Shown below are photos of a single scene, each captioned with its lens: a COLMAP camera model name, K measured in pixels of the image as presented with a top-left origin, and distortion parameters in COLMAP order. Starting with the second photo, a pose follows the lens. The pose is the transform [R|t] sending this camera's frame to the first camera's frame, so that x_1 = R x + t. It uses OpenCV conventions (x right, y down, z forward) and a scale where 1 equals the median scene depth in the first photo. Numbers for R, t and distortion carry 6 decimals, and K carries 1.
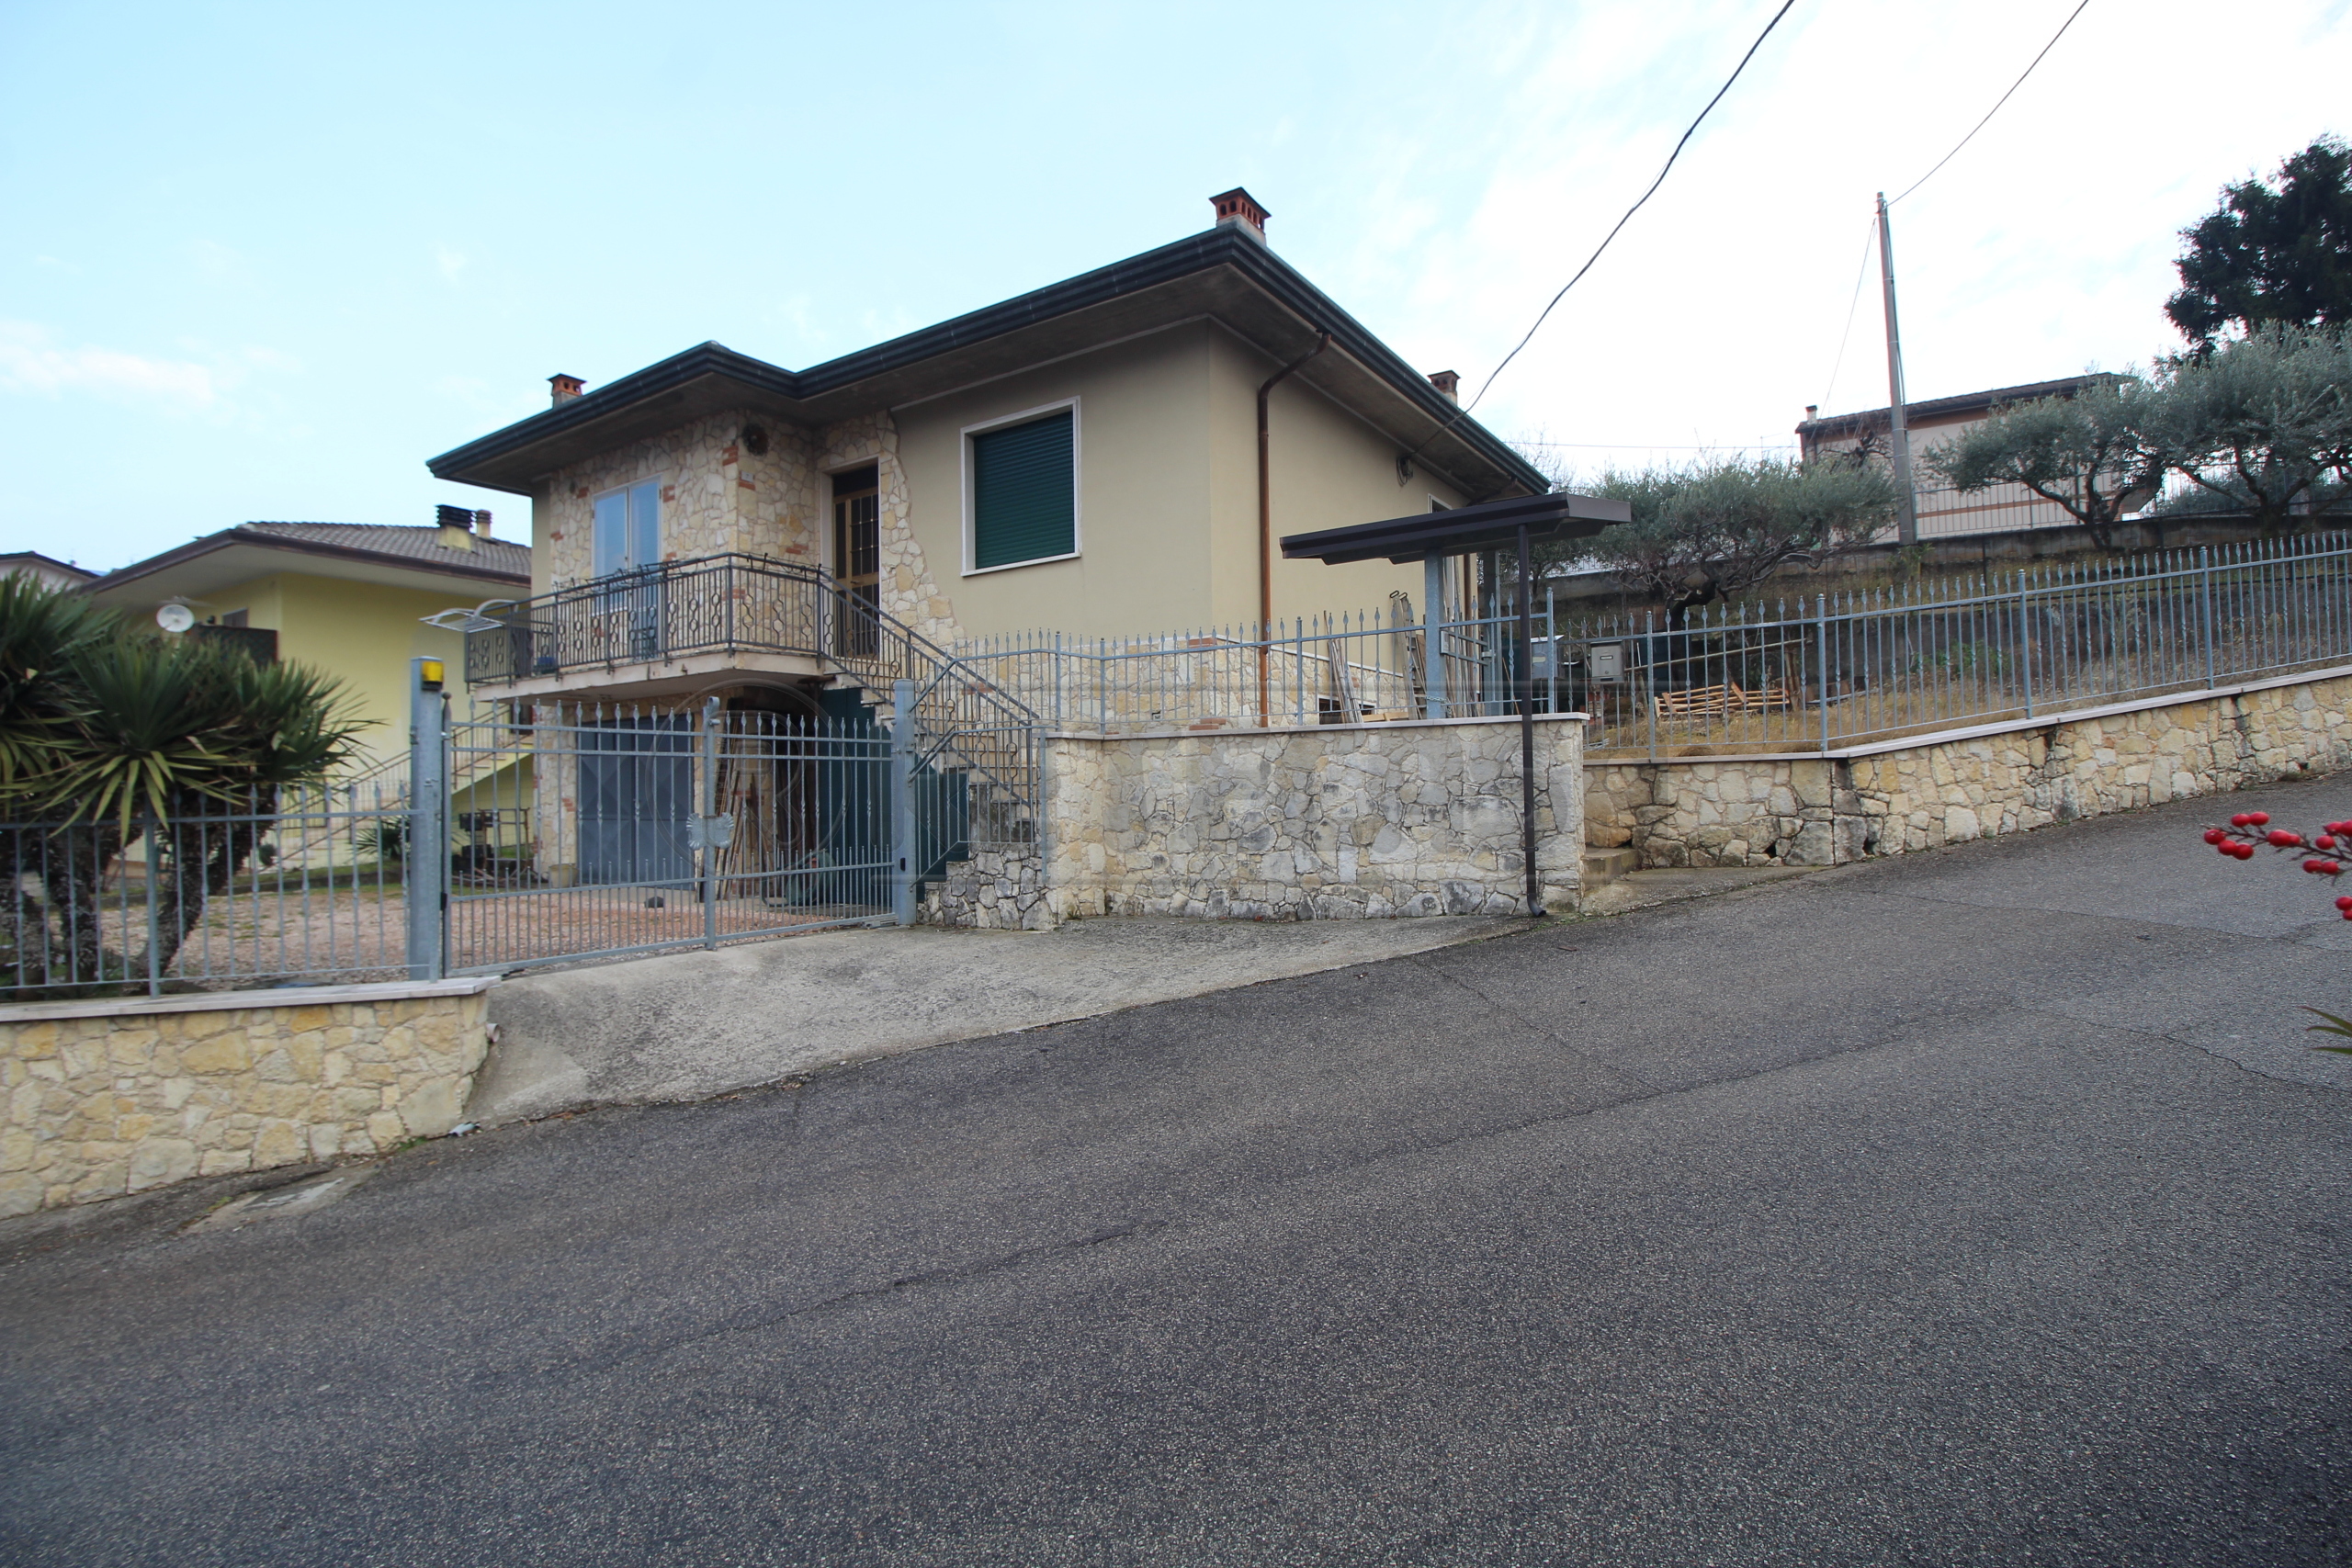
lens RADIAL K [[1090.4, 0, 1178.4], [0, 1090.4, 780.3], [0, 0, 1]] dist [-0.015368, -0.003137]
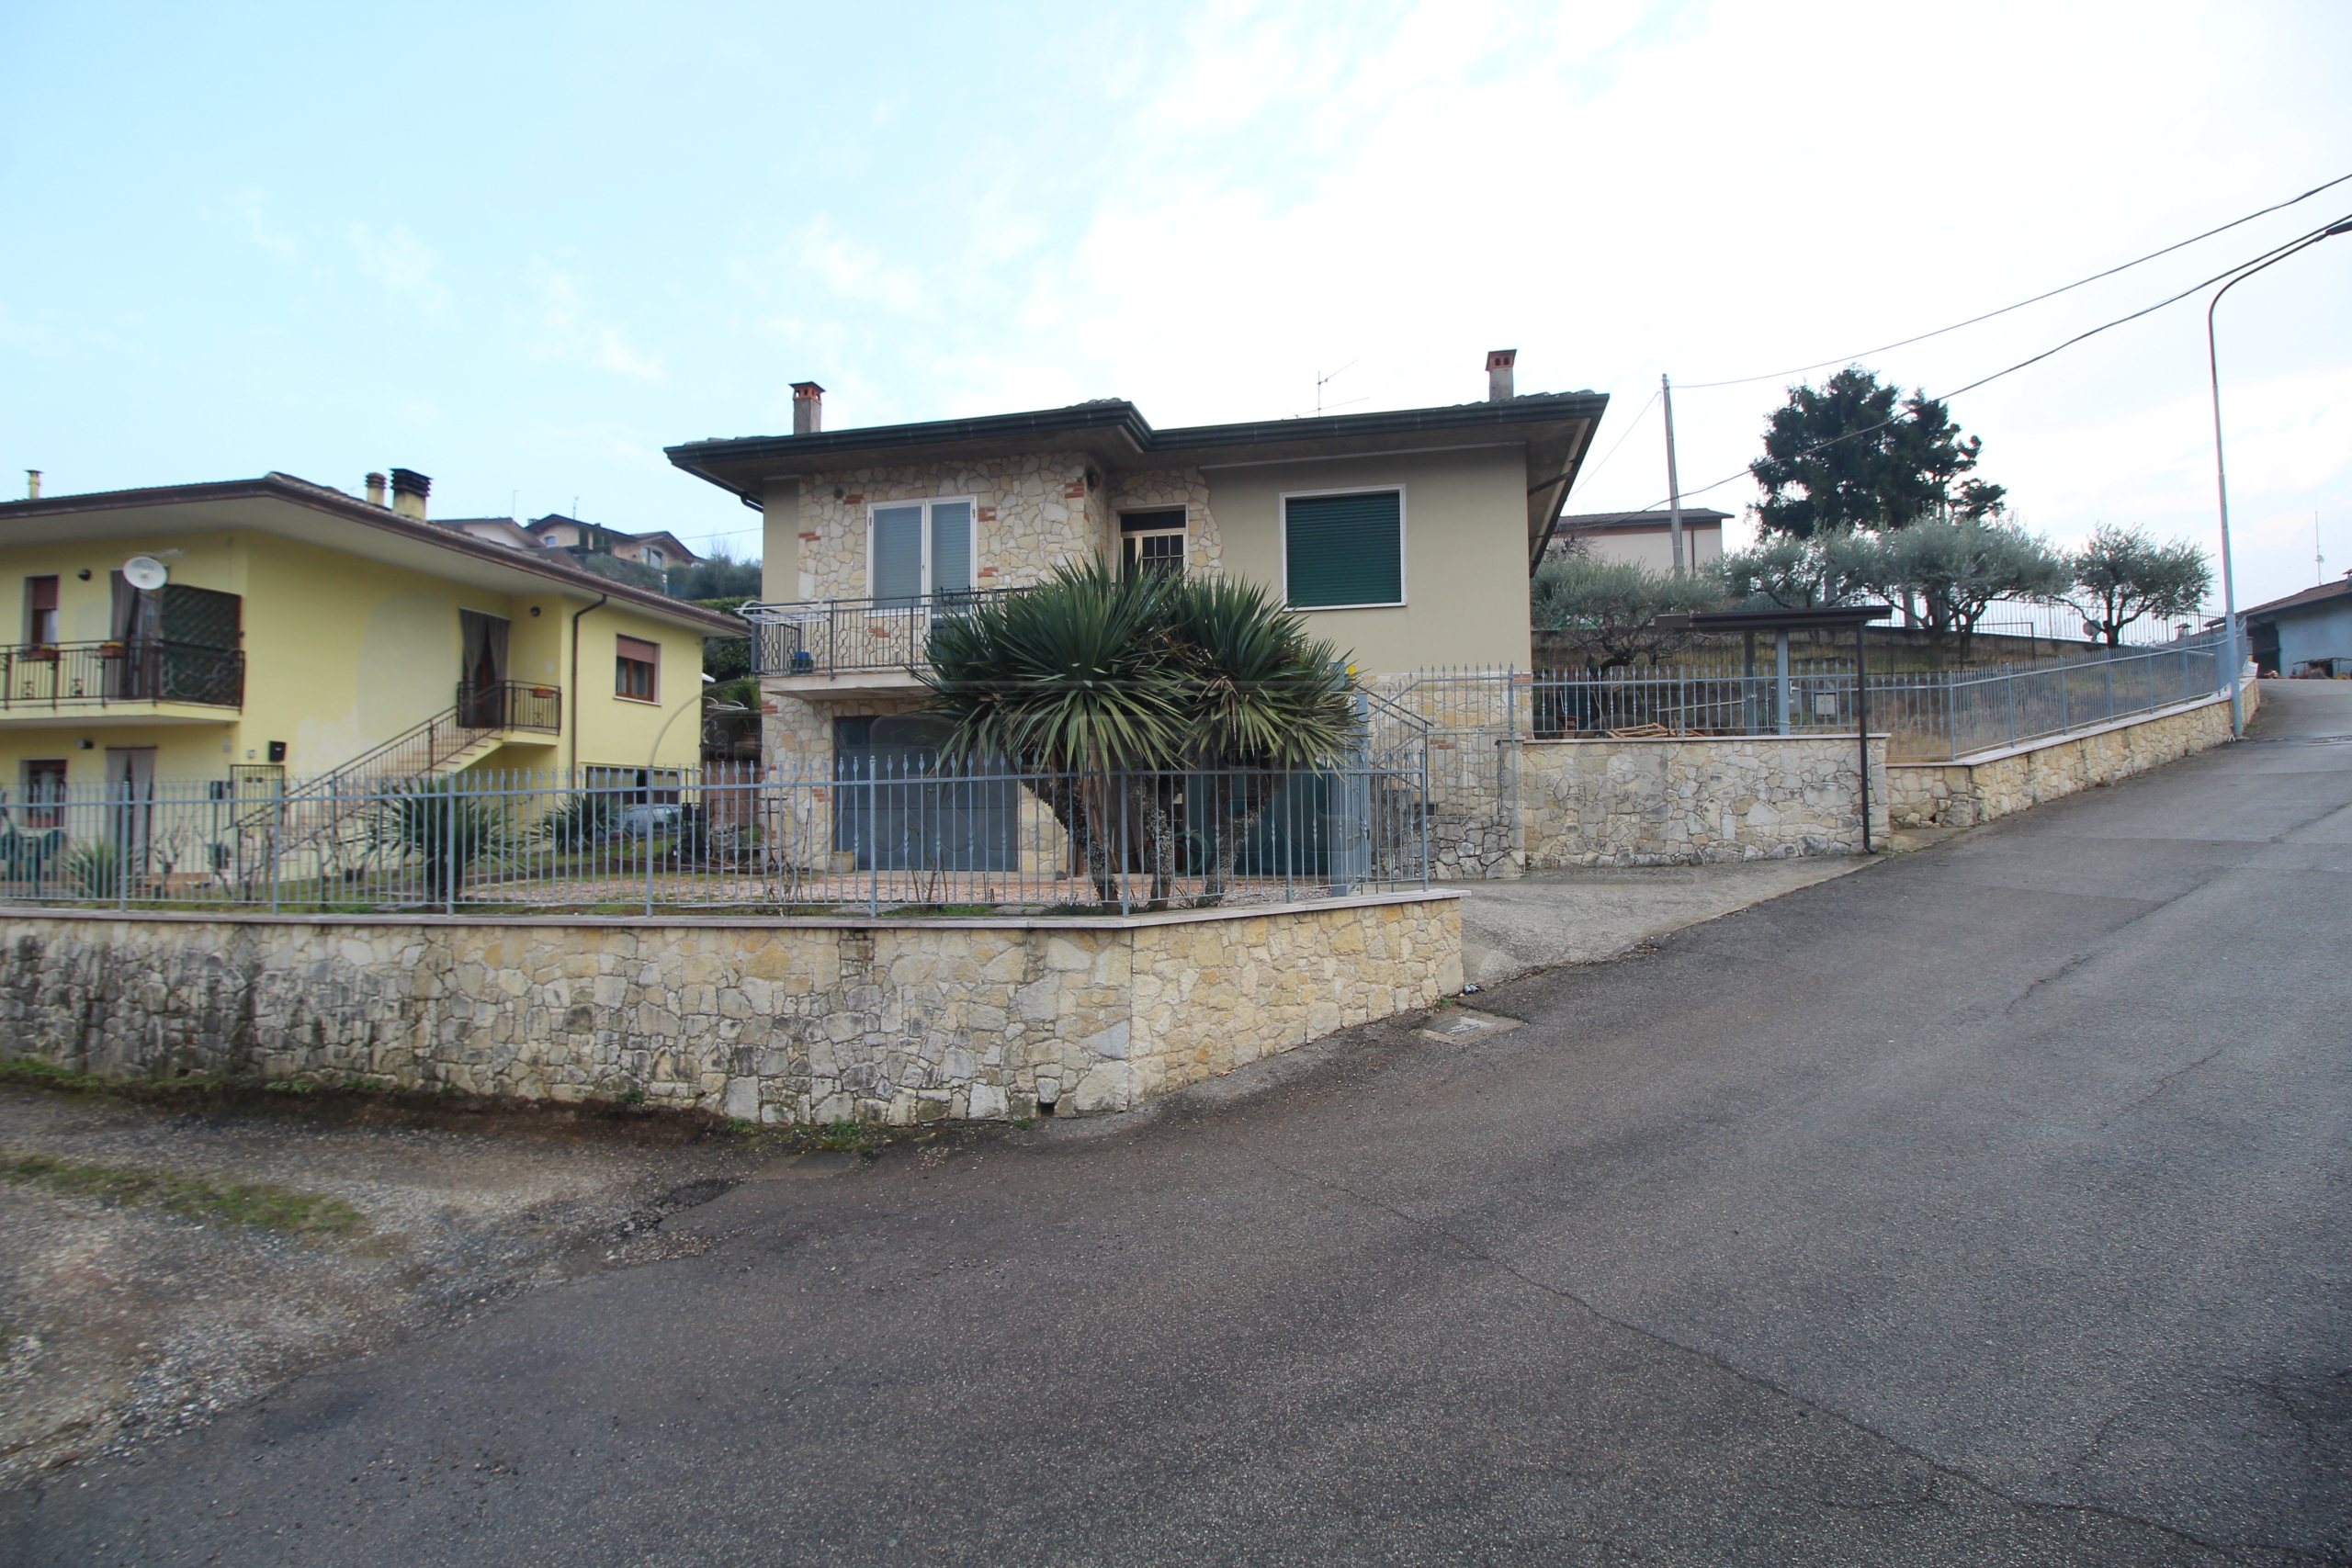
lens RADIAL K [[1090.4, 0, 1177.3], [0, 1090.4, 773.3], [0, 0, 1]] dist [-0.015368, -0.003137]
pose [[0.935595, 0.023933, 0.352264, -1.062055], [-0.011527, 0.999239, -0.037273, 0.063500], [-0.352888, 0.030812, 0.935158, -0.161285]]
